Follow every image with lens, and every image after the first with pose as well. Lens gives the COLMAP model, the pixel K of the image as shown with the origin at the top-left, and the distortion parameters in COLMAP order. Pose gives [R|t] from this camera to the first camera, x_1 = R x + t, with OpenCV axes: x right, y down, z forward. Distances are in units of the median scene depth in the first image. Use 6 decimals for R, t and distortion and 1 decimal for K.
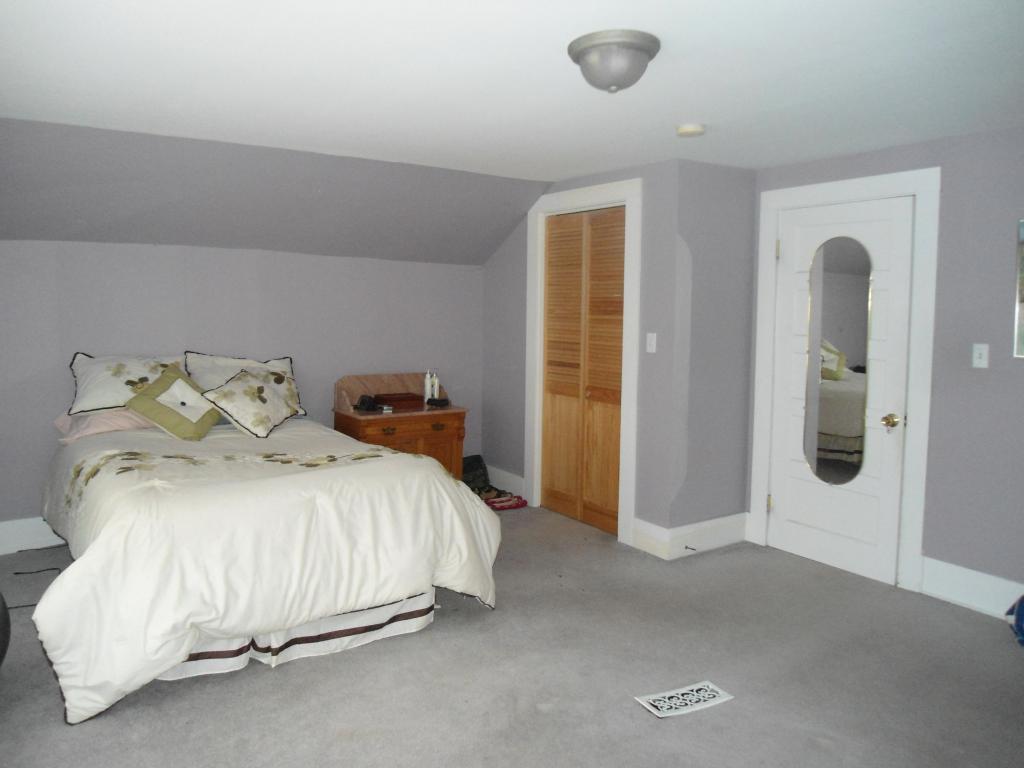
lens RADIAL K [[746.6, 0, 472.7], [0, 746.6, 347.1], [0, 0, 1]] dist [-0.036085, -0.010646]
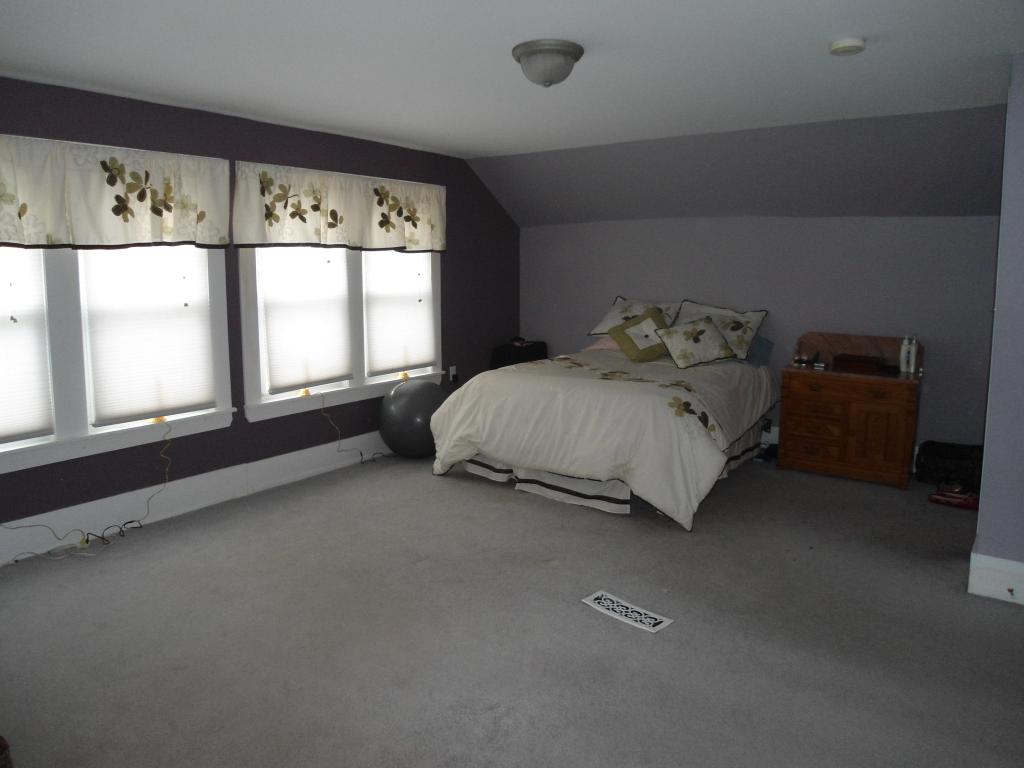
lens RADIAL K [[746.6, 0, 472.7], [0, 746.6, 347.1], [0, 0, 1]] dist [-0.036085, -0.010646]
pose [[0.315870, 0.097319, -0.943798, 0.982476], [-0.060813, 0.994757, 0.082221, 0.005020], [0.946852, 0.031424, 0.320132, 0.332107]]
